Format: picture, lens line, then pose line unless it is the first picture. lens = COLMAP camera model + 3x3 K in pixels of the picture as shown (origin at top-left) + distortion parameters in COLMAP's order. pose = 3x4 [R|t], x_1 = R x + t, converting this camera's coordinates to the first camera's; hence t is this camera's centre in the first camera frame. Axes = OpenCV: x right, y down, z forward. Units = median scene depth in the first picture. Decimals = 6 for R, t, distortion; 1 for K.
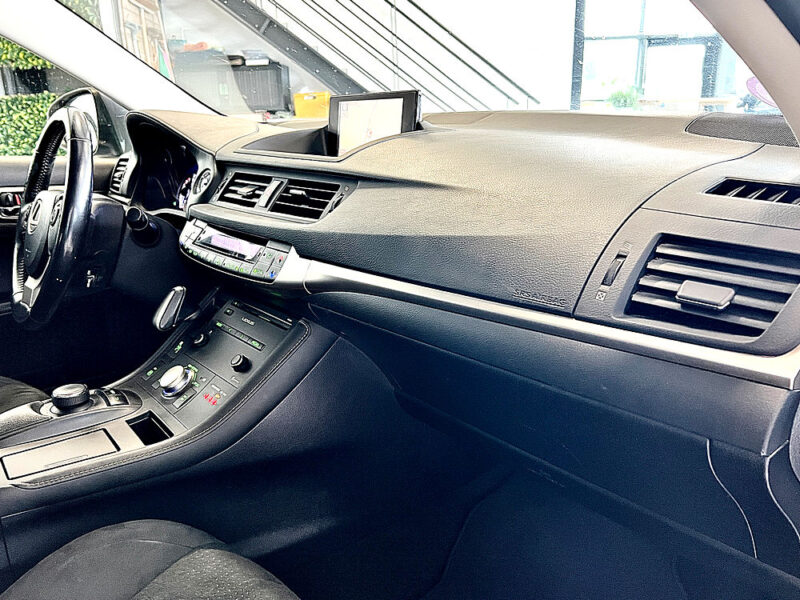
lens RADIAL K [[634.1, 0, 400.0], [0, 634.1, 297.4], [0, 0, 1]] dist [0.017664, -0.021606]
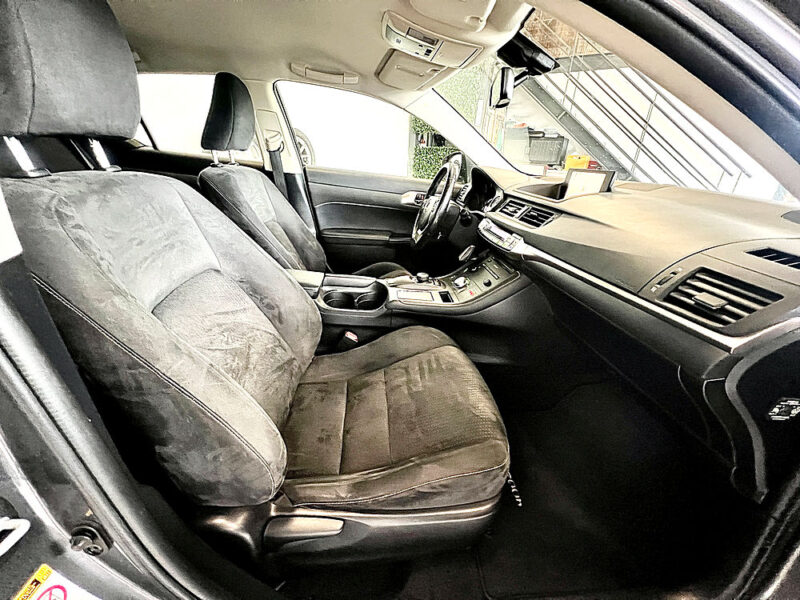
lens RADIAL K [[318.0, 0, 403.0], [0, 318.0, 299.0], [0, 0, 1]] dist [0.003468, 0.000018]
pose [[0.823361, 0.295909, -0.484266, 0.078287], [-0.232827, 0.954317, 0.187274, 0.012788], [0.517559, -0.041445, 0.854643, -0.168142]]
